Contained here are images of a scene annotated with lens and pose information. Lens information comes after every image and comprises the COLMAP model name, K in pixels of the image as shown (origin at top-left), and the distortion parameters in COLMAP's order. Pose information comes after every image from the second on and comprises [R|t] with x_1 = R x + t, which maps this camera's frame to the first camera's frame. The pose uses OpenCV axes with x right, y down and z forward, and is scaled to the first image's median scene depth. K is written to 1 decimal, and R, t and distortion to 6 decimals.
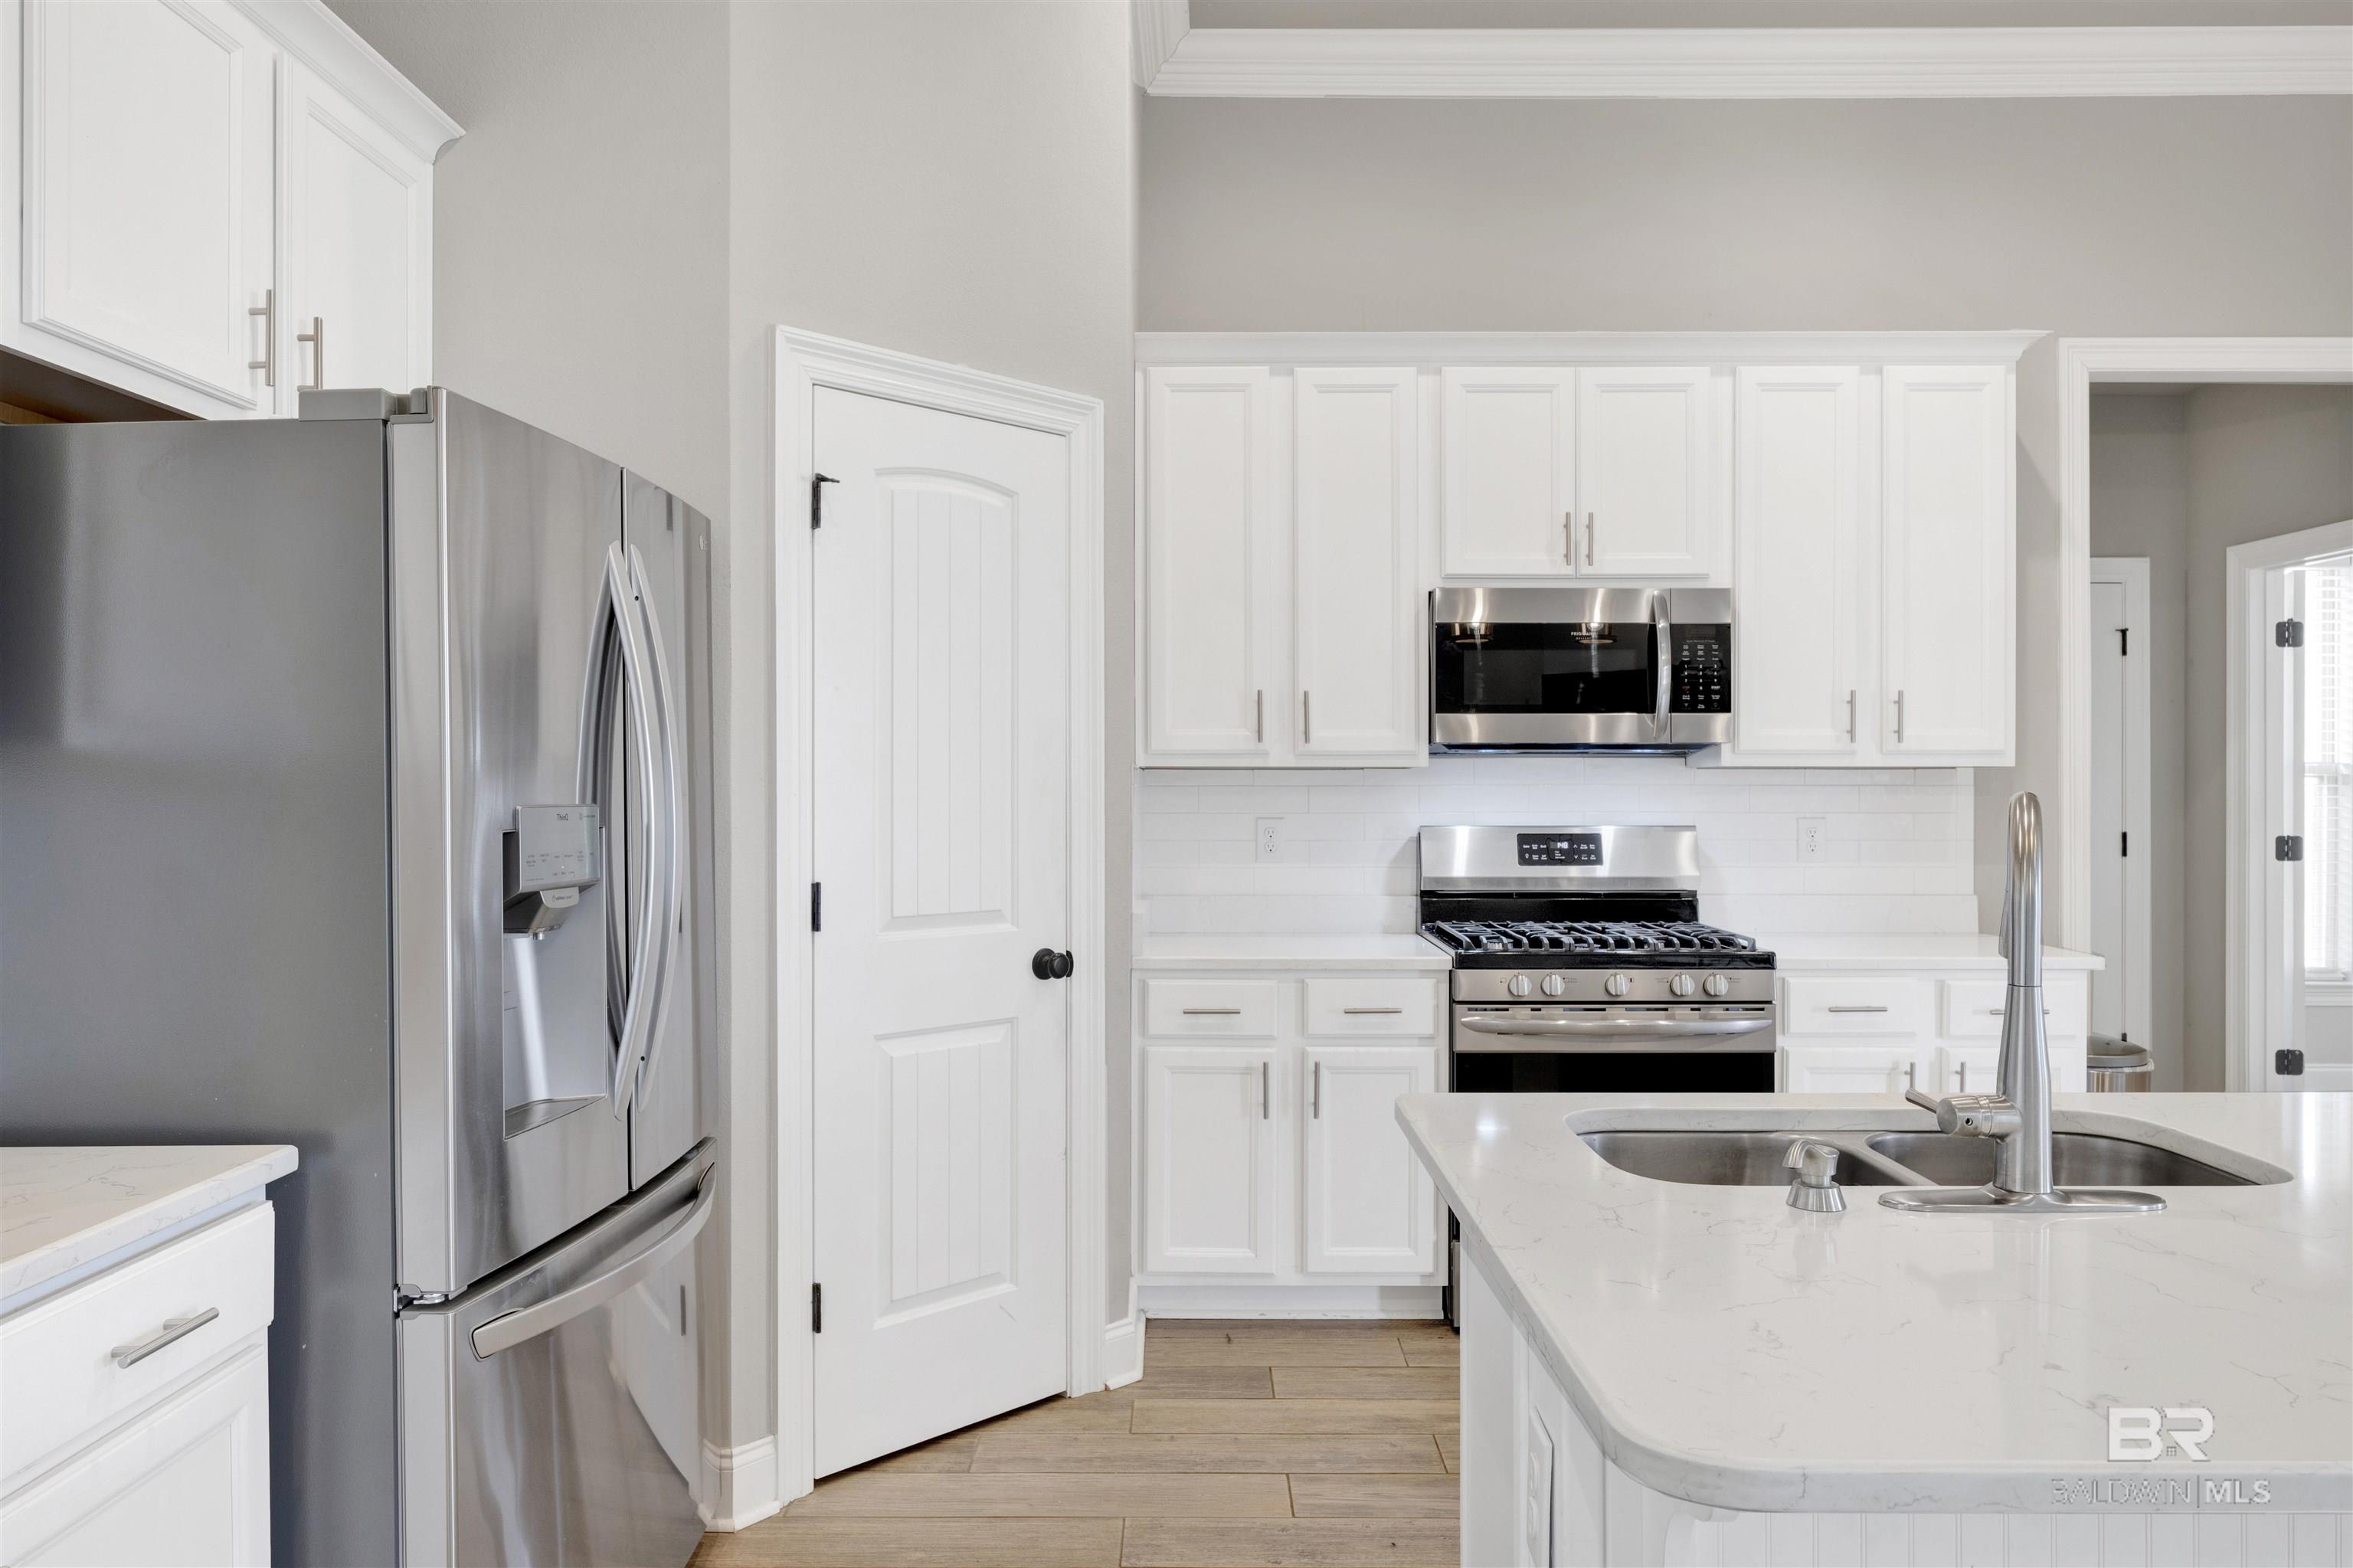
lens RADIAL K [[1537.4, 0, 1168.2], [0, 1537.4, 790.5], [0, 0, 1]] dist [0.000665, -0.000275]
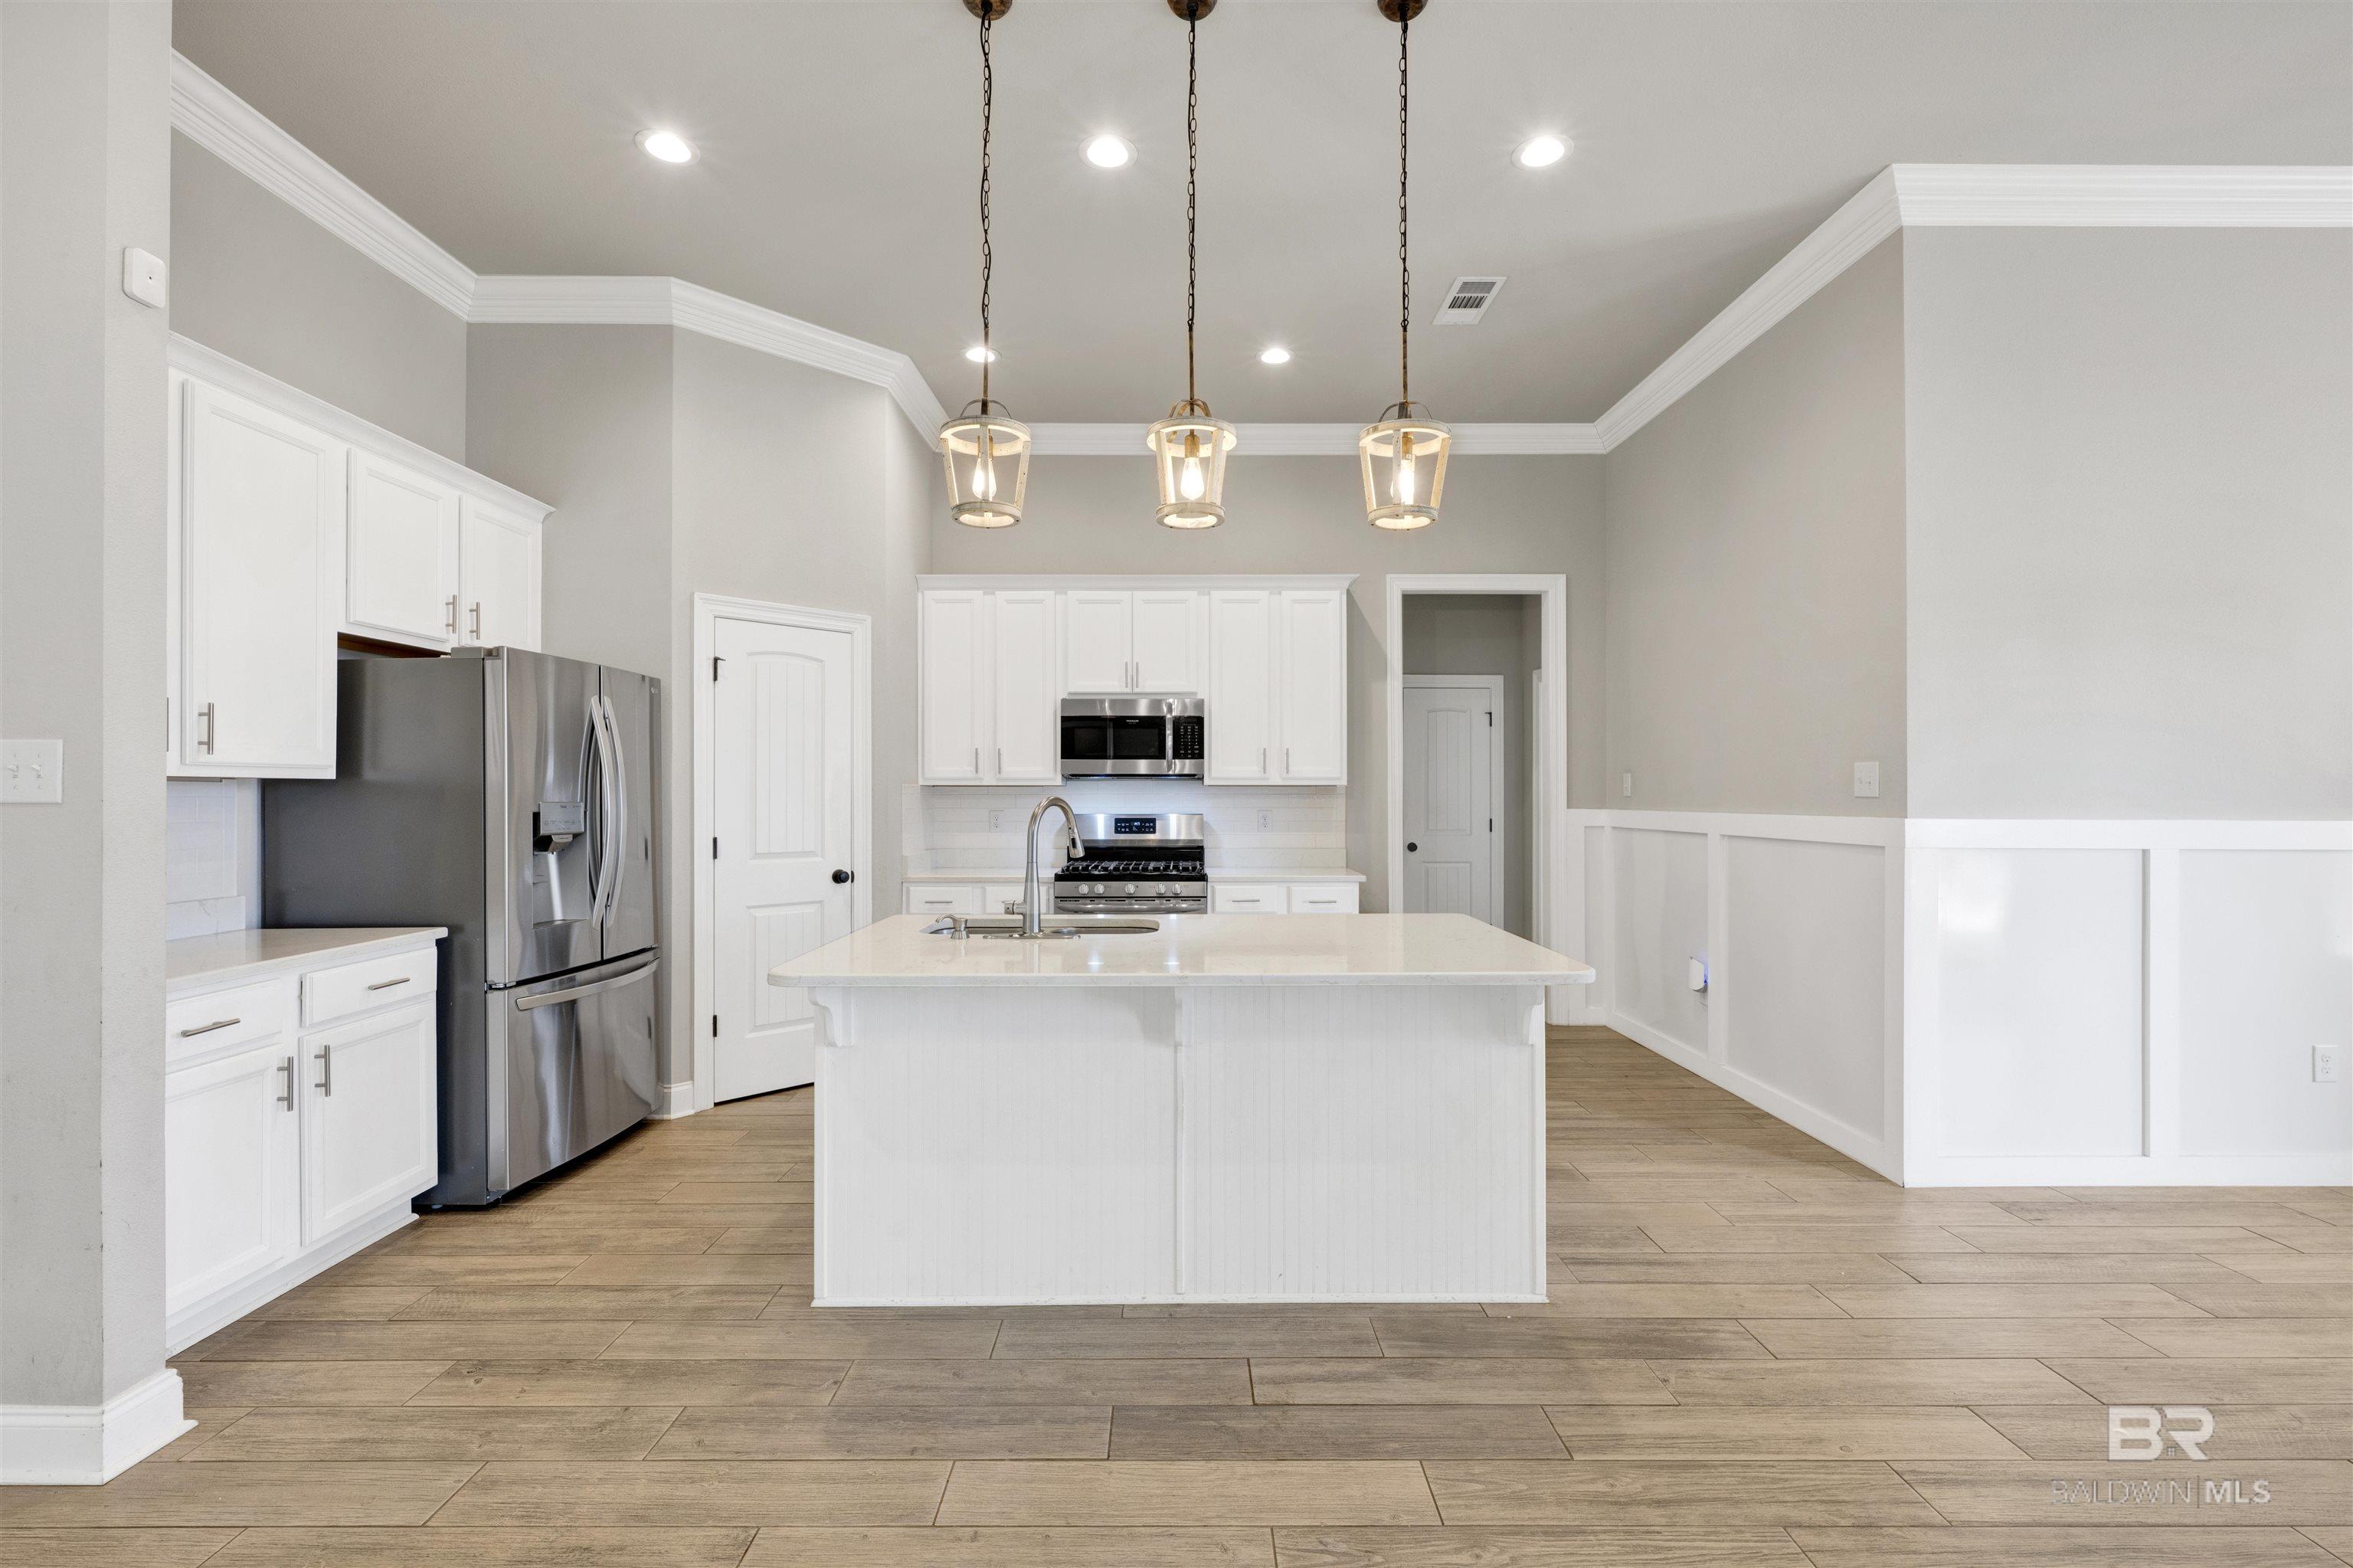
lens RADIAL K [[1012.5, 0, 1179.3], [0, 1012.5, 790.6], [0, 0, 1]] dist [-0.001157, -0.000154]
pose [[0.999906, -0.001286, 0.013625, 0.337474], [0.001394, 0.999968, -0.007894, 0.002984], [-0.013614, 0.007912, 0.999876, -0.387125]]
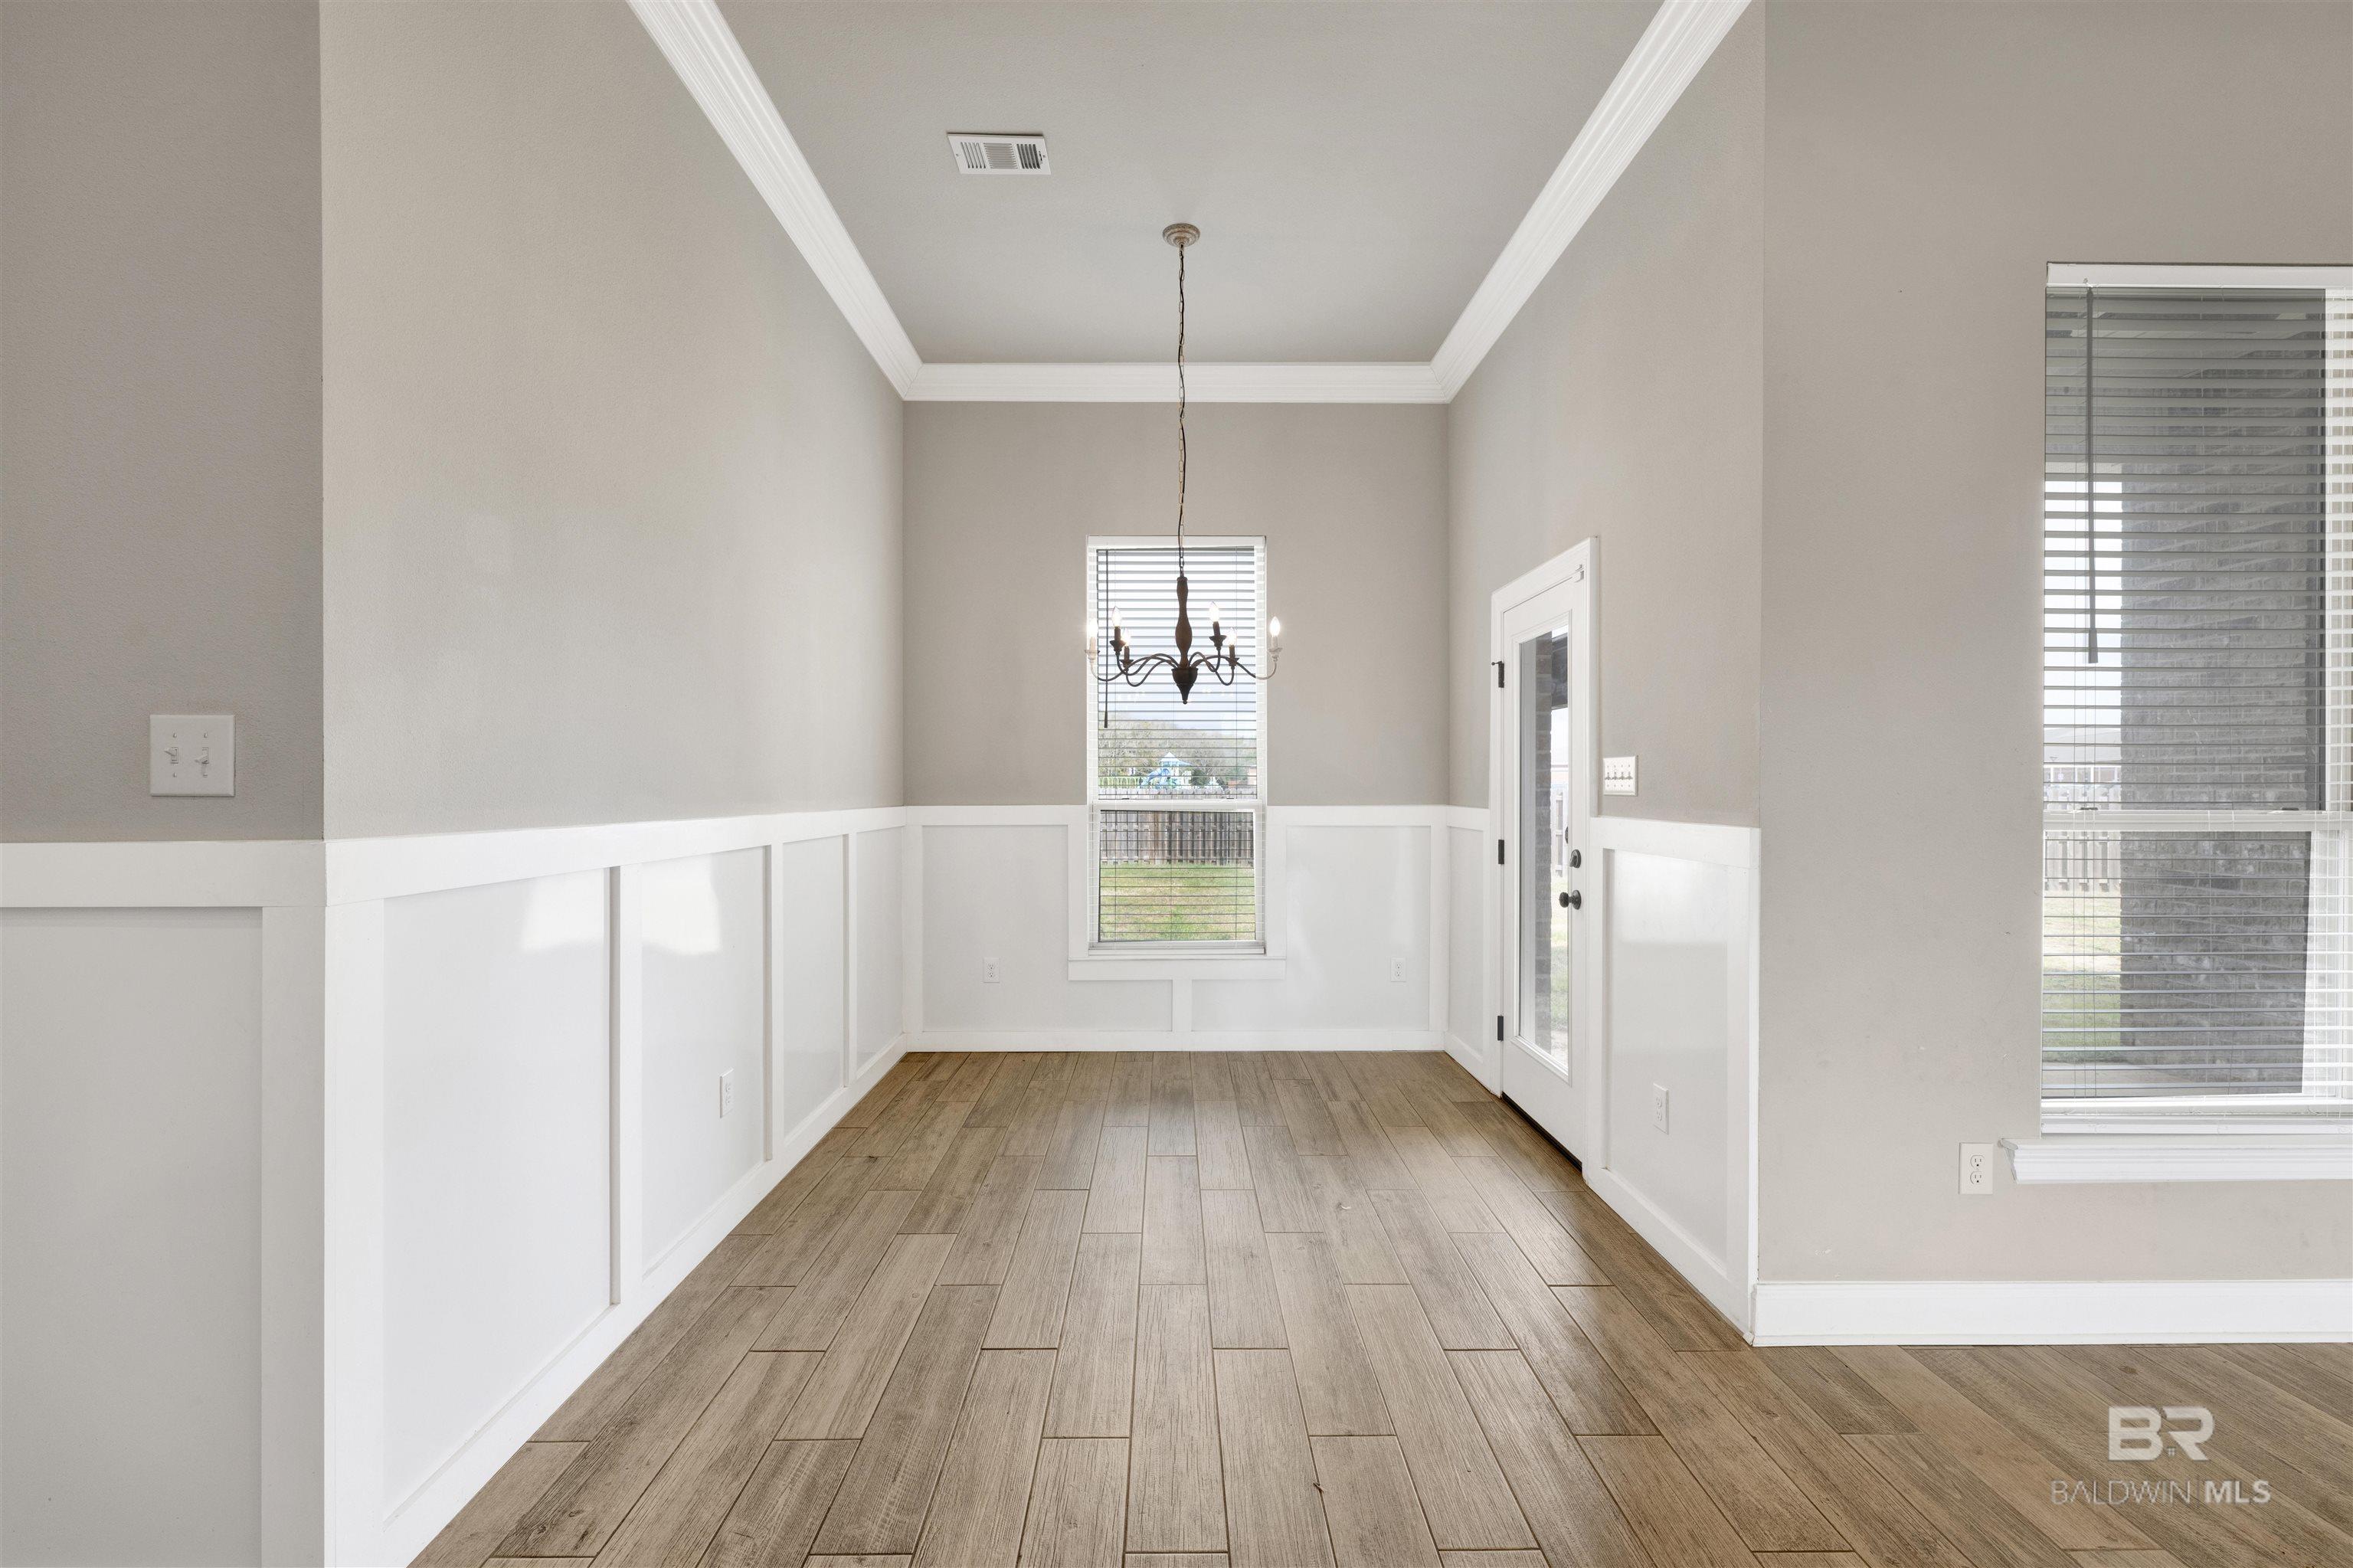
lens RADIAL K [[992.4, 0, 1181.1], [0, 992.4, 794.4], [0, 0, 1]] dist [0.001007, 0.000157]
pose [[-0.026277, -0.009562, 0.999609, 0.595029], [0.003849, 0.999946, 0.009667, 0.000057], [-0.999647, 0.004102, -0.026239, 0.187416]]
